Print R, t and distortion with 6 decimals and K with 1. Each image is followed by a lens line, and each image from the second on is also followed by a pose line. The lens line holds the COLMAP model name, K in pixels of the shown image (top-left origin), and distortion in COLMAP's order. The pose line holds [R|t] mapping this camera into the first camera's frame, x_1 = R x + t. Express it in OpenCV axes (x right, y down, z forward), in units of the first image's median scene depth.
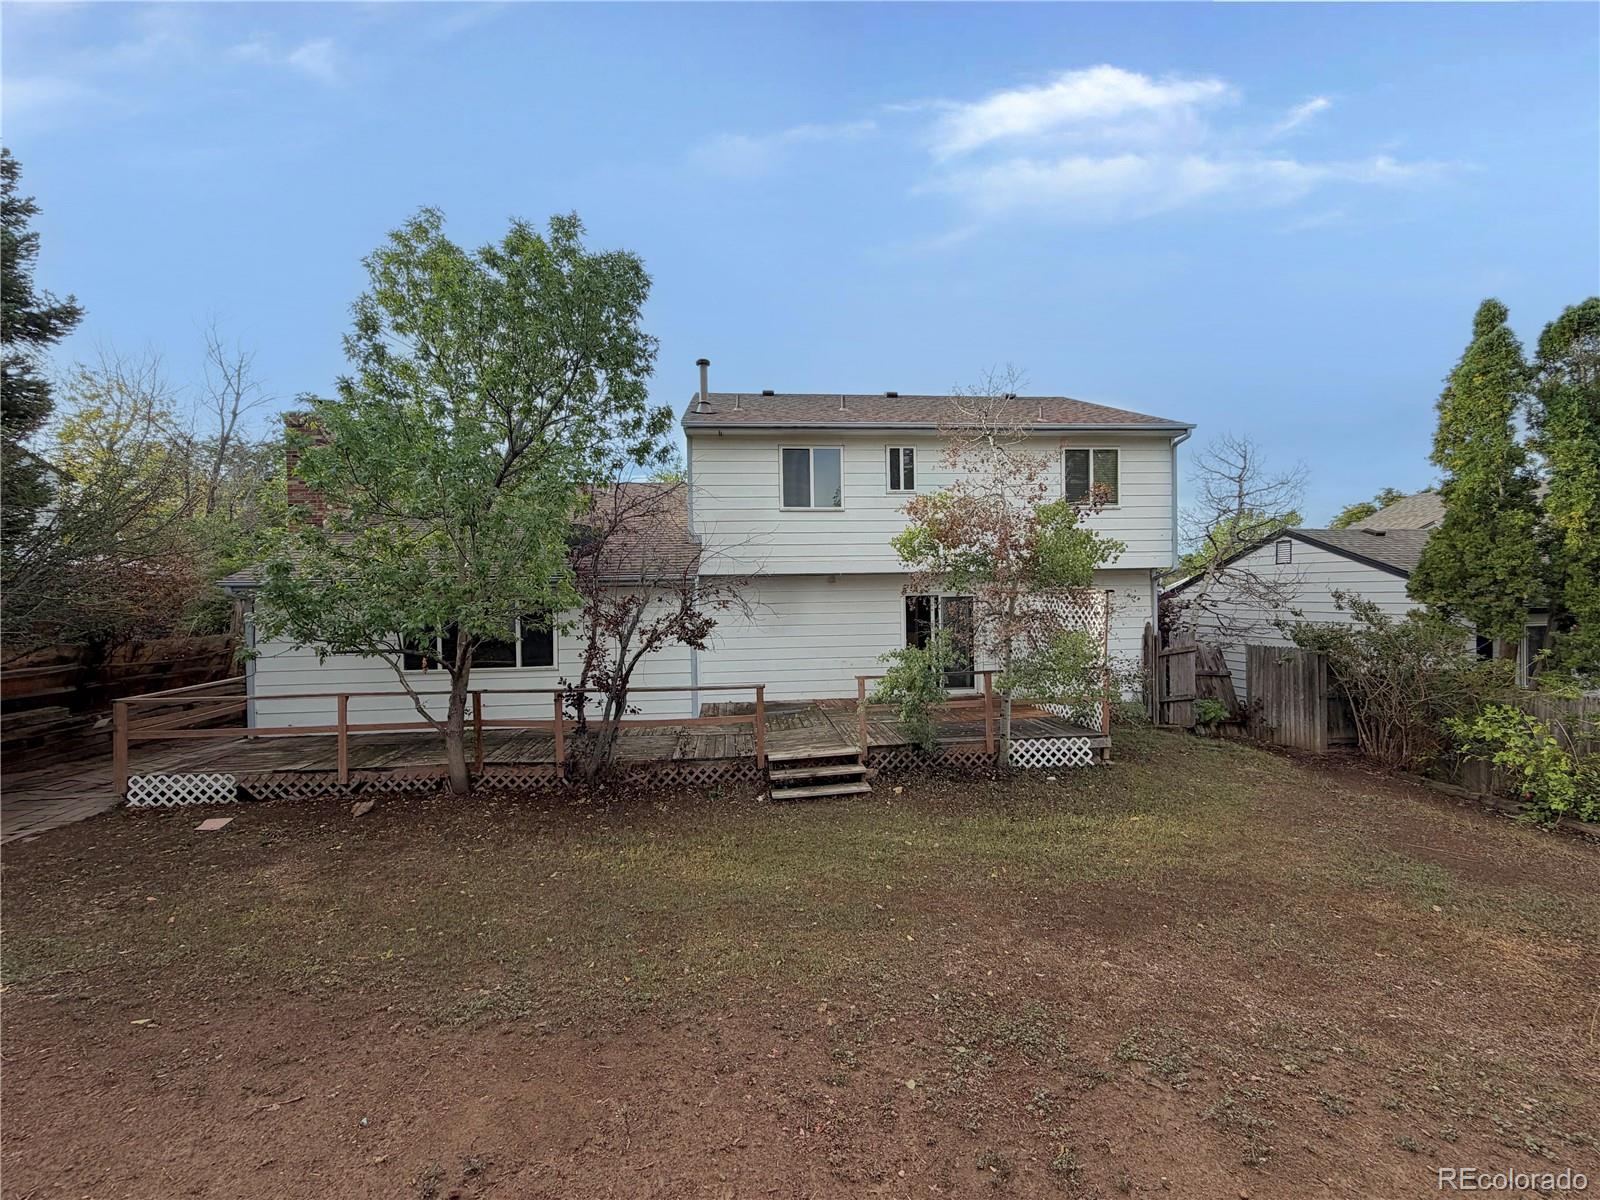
lens RADIAL K [[635.2, 0, 790.1], [0, 635.2, 595.5], [0, 0, 1]] dist [0.000574, 0.000265]
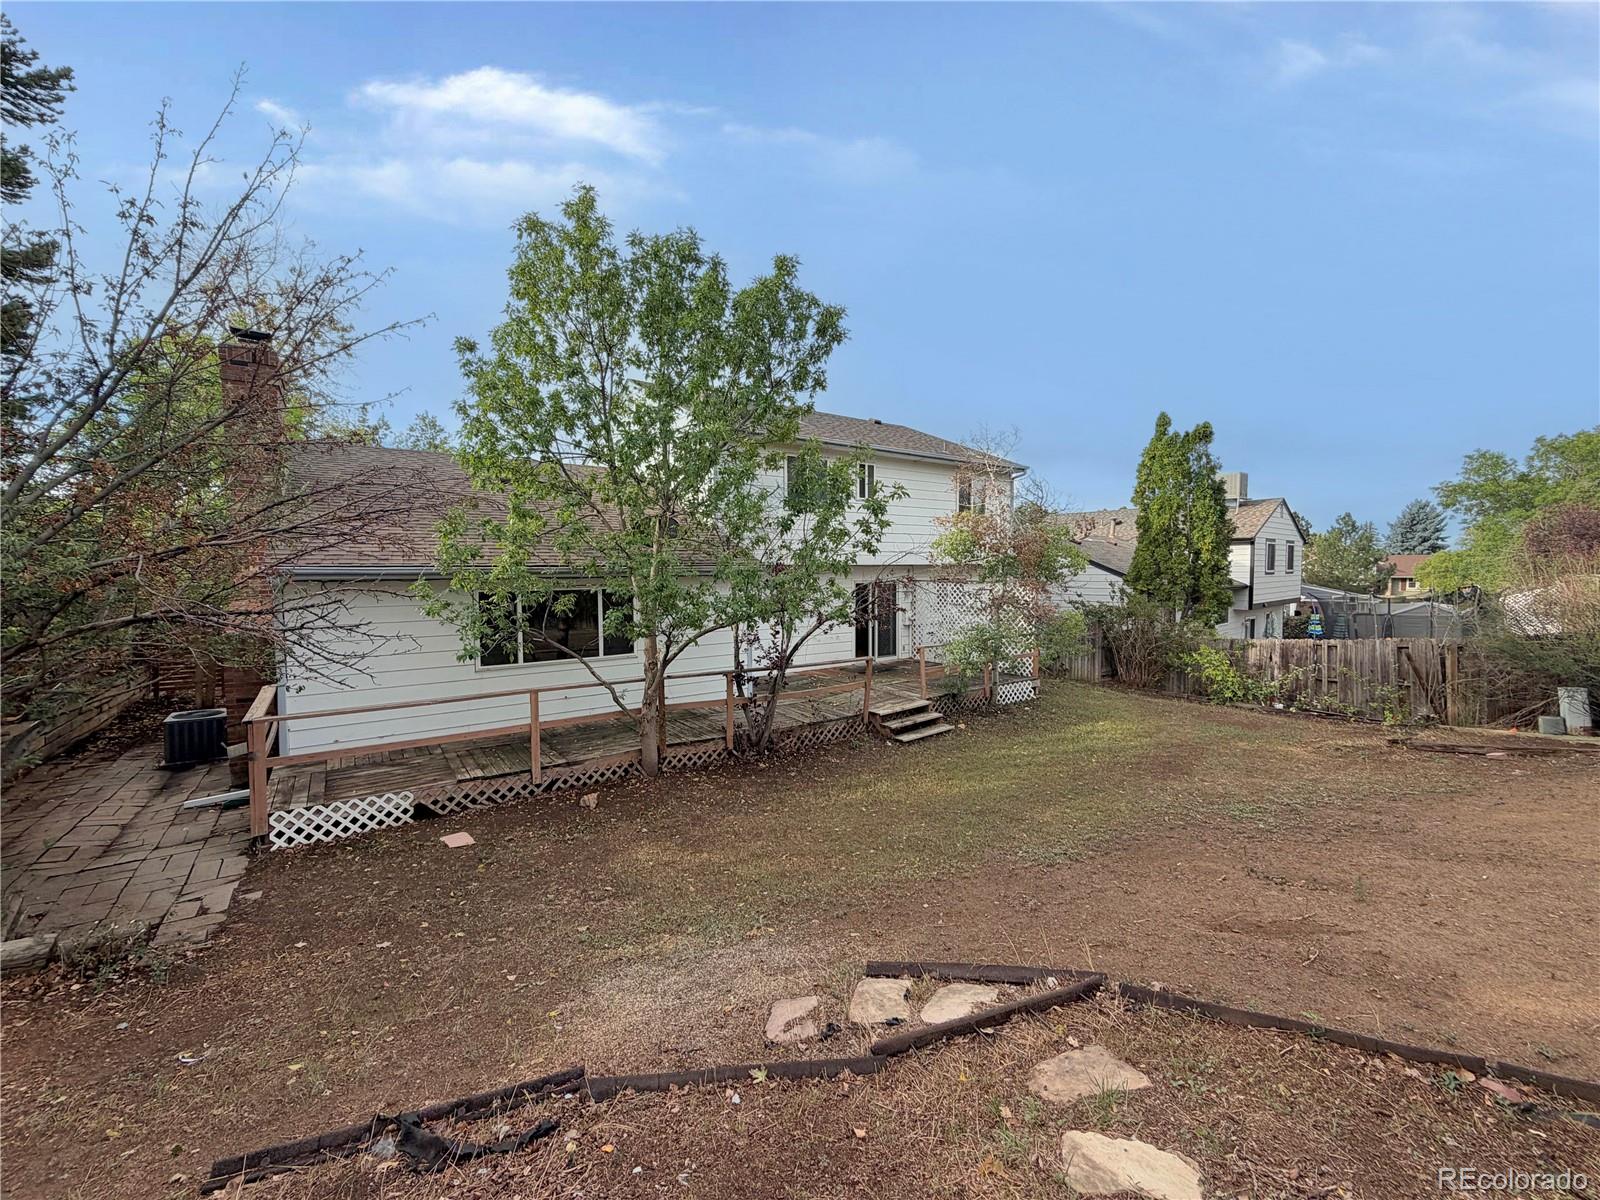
lens RADIAL K [[635.2, 0, 794.9], [0, 635.2, 598.8], [0, 0, 1]] dist [0.000574, 0.000265]
pose [[0.866207, -0.009866, 0.499587, -0.815427], [-0.006178, 0.999517, 0.030450, -0.010076], [-0.499646, -0.029462, 0.865728, -0.004796]]
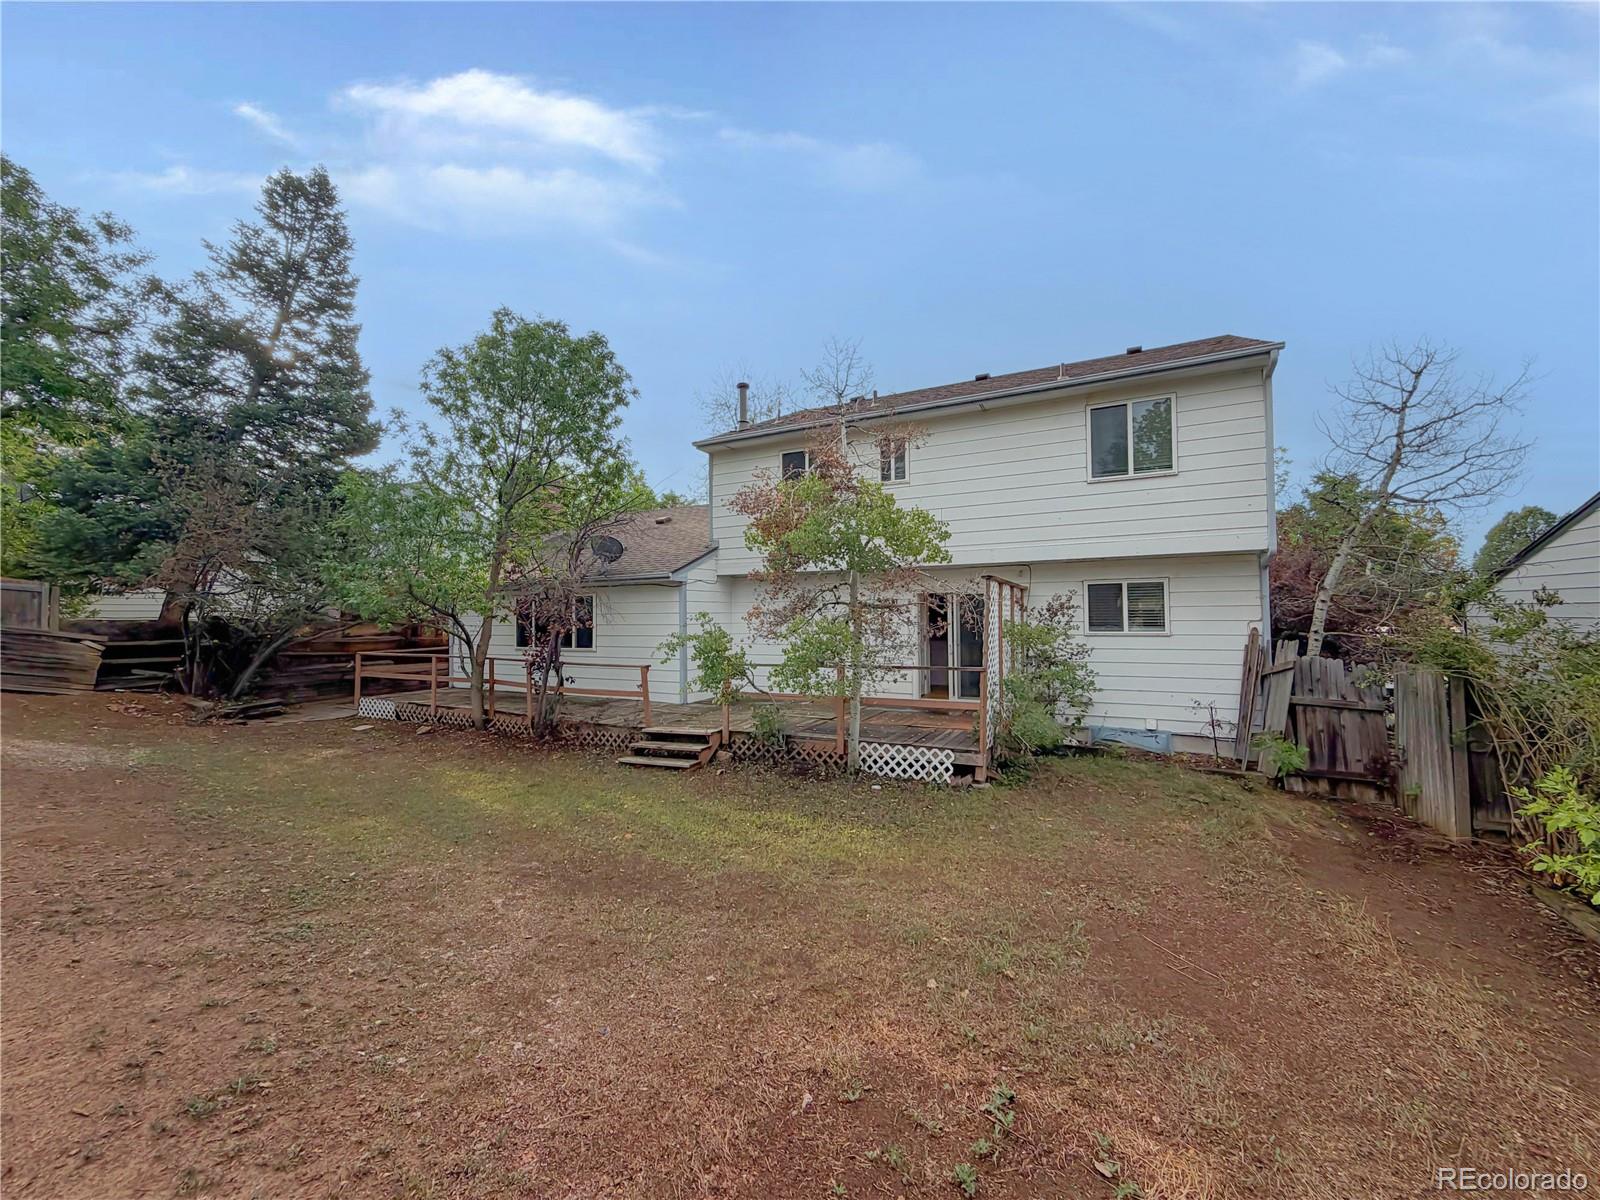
lens RADIAL K [[635.2, 0, 801.3], [0, 635.2, 600.0], [0, 0, 1]] dist [0.000574, 0.000265]
pose [[0.840124, -0.004618, -0.542375, 0.828395], [-0.007125, 0.999784, -0.019549, 0.044735], [0.542348, 0.020288, 0.839909, 0.193248]]
